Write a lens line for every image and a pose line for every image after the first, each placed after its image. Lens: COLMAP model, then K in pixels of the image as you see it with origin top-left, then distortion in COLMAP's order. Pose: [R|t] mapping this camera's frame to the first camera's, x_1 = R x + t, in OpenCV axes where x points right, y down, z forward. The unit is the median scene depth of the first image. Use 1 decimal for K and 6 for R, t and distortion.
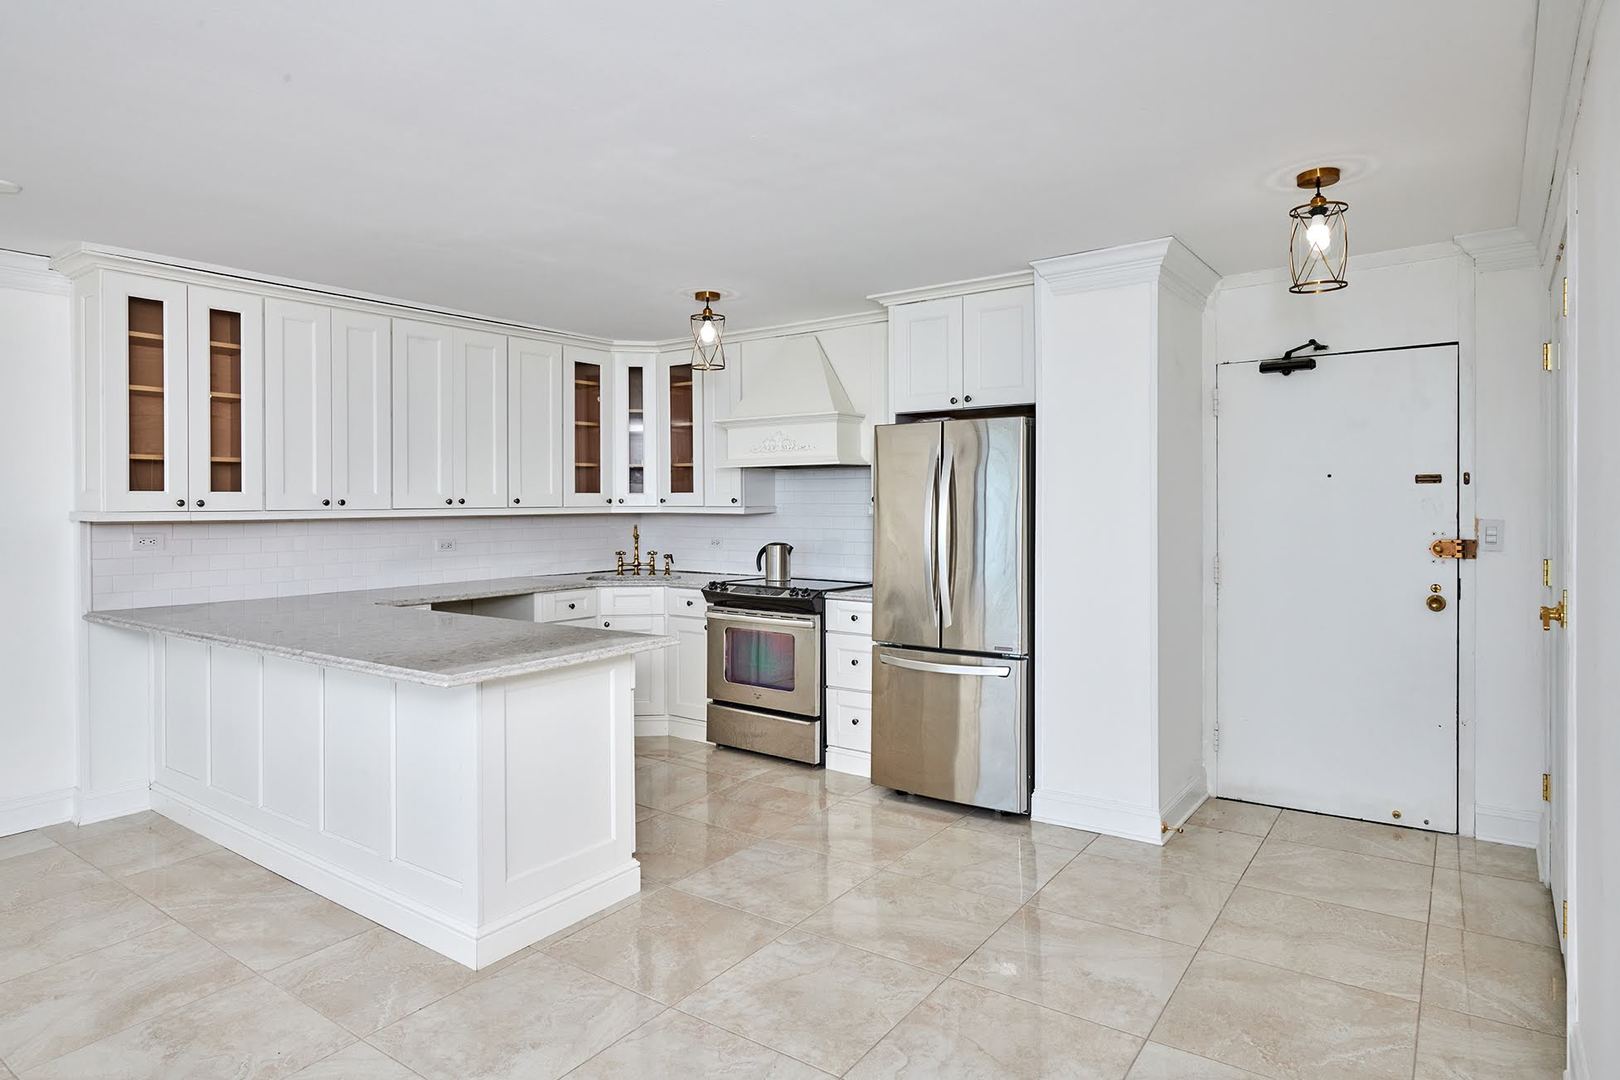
lens RADIAL K [[923.7, 0, 816.7], [0, 923.7, 504.4], [0, 0, 1]] dist [-0.000100, 0.000742]
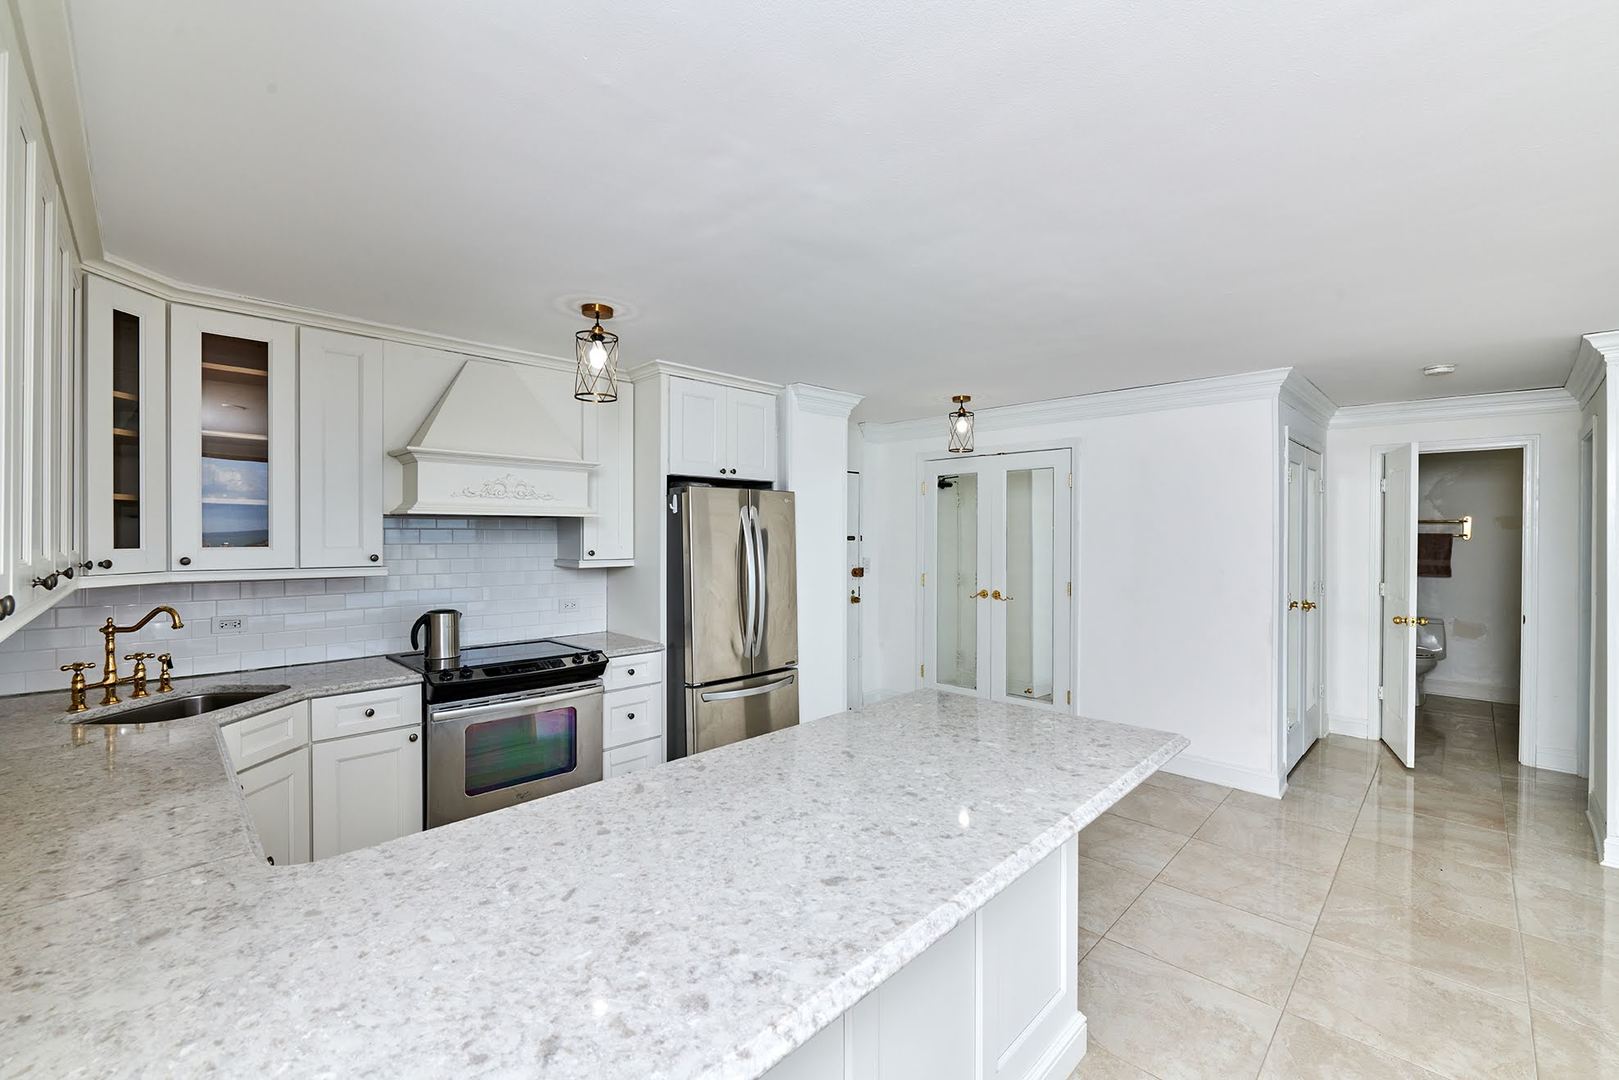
lens RADIAL K [[677.9, 0, 810.2], [0, 677.9, 538.8], [0, 0, 1]] dist [-0.004126, -0.000941]
pose [[0.157596, -0.000499, 0.987503, -0.648040], [0.002493, 0.999997, 0.000107, -0.021298], [-0.987500, 0.002445, 0.157597, 0.681487]]
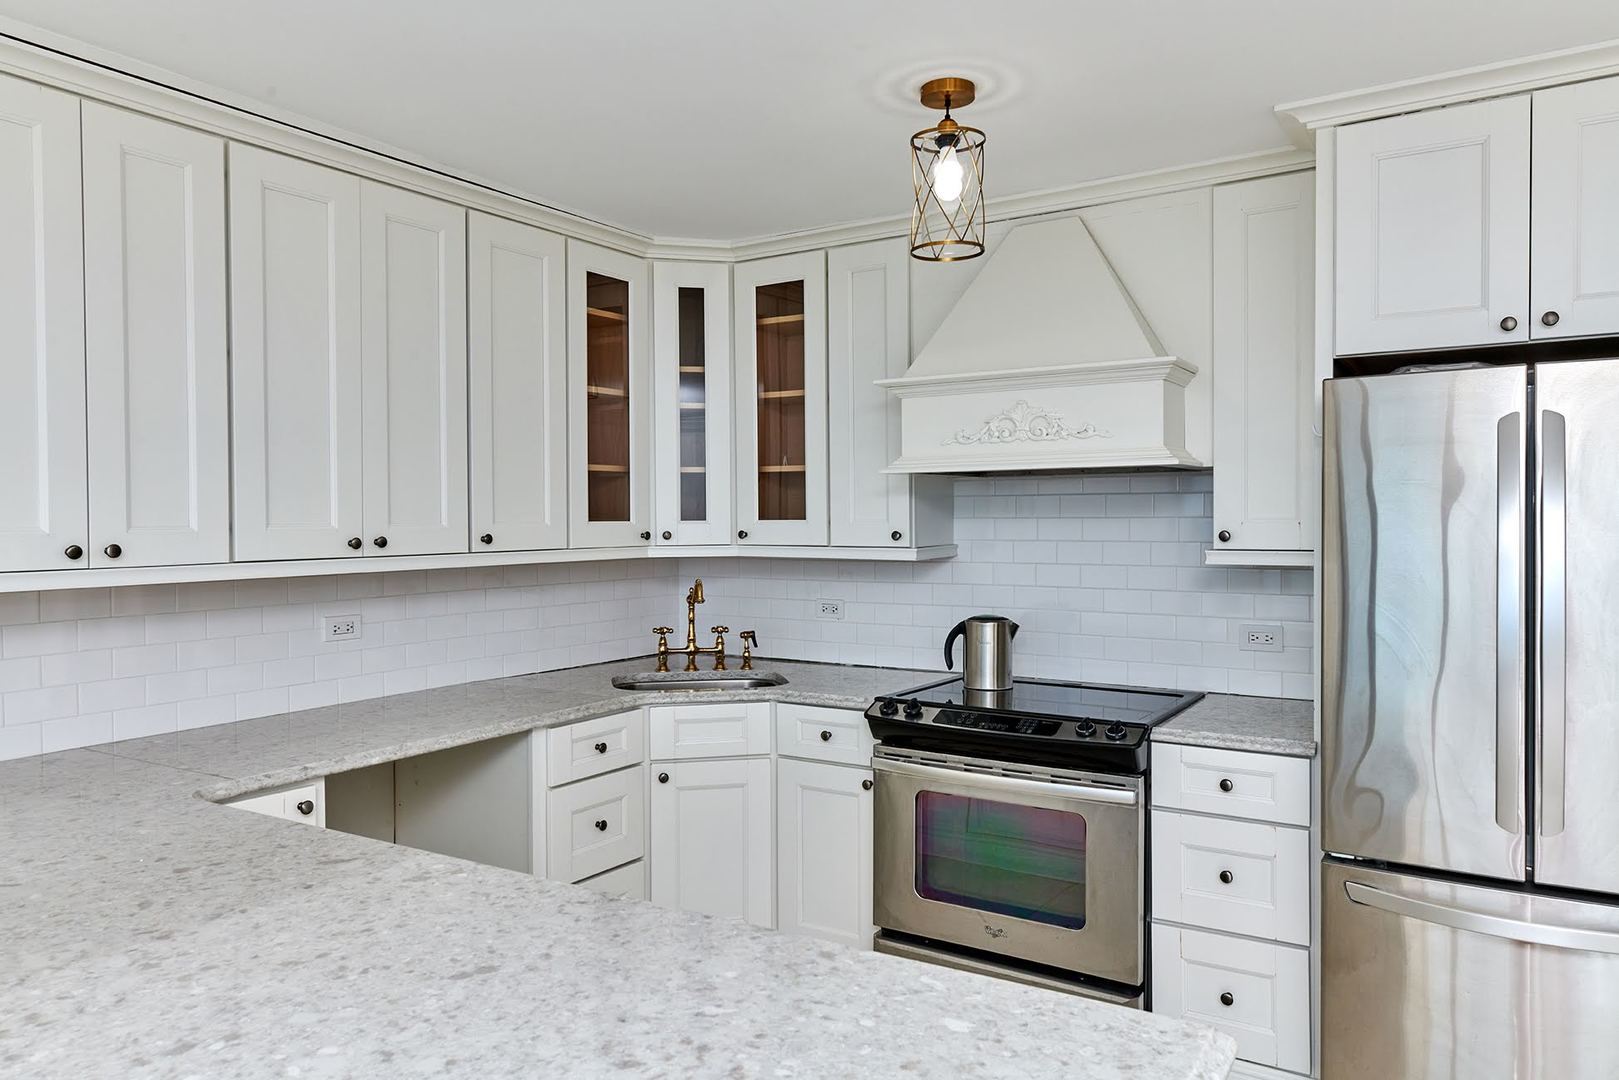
lens RADIAL K [[1085.7, 0, 813.6], [0, 1085.7, 535.1], [0, 0, 1]] dist [-0.000207, 0.000300]
pose [[0.997792, -0.003225, 0.066344, -0.208338], [0.002386, 0.999916, 0.012725, -0.014687], [-0.066379, -0.012539, 0.997716, 0.445305]]
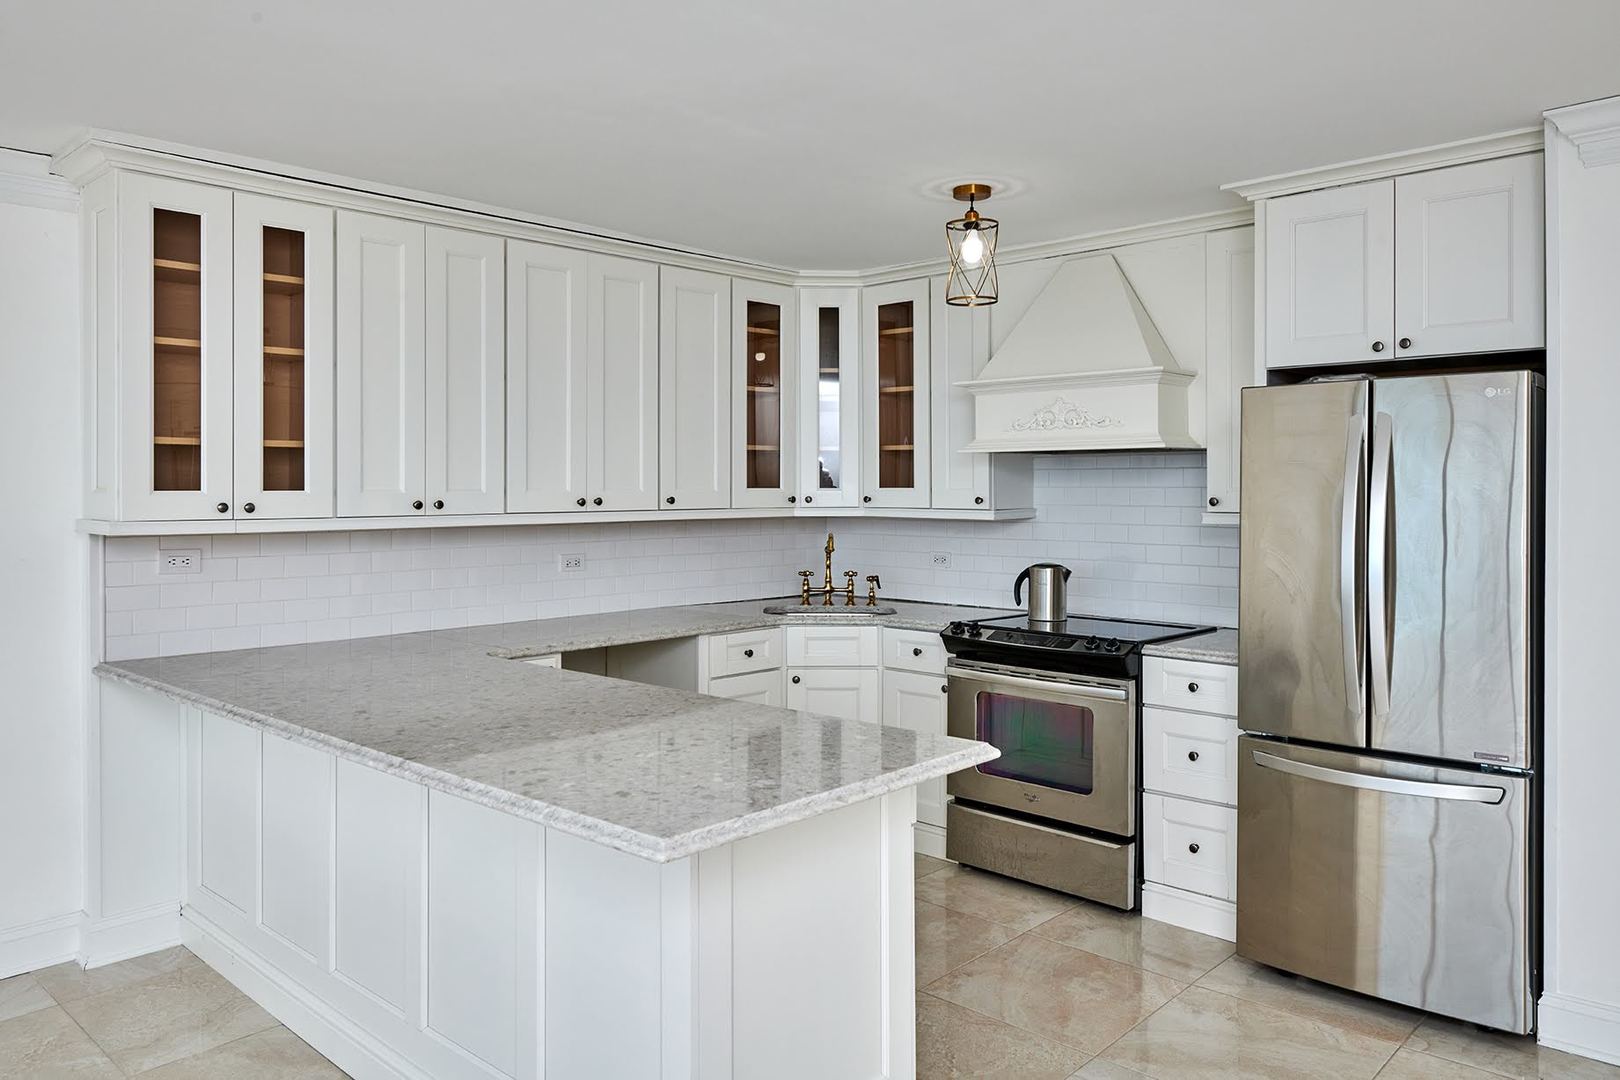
lens RADIAL K [[1148.7, 0, 824.3], [0, 1148.7, 487.8], [0, 0, 1]] dist [0.001413, -0.002155]
pose [[0.992406, 0.002940, -0.122972, -0.115059], [-0.003199, 0.999993, -0.001905, -0.013493], [0.122966, 0.002284, 0.992408, 0.170681]]
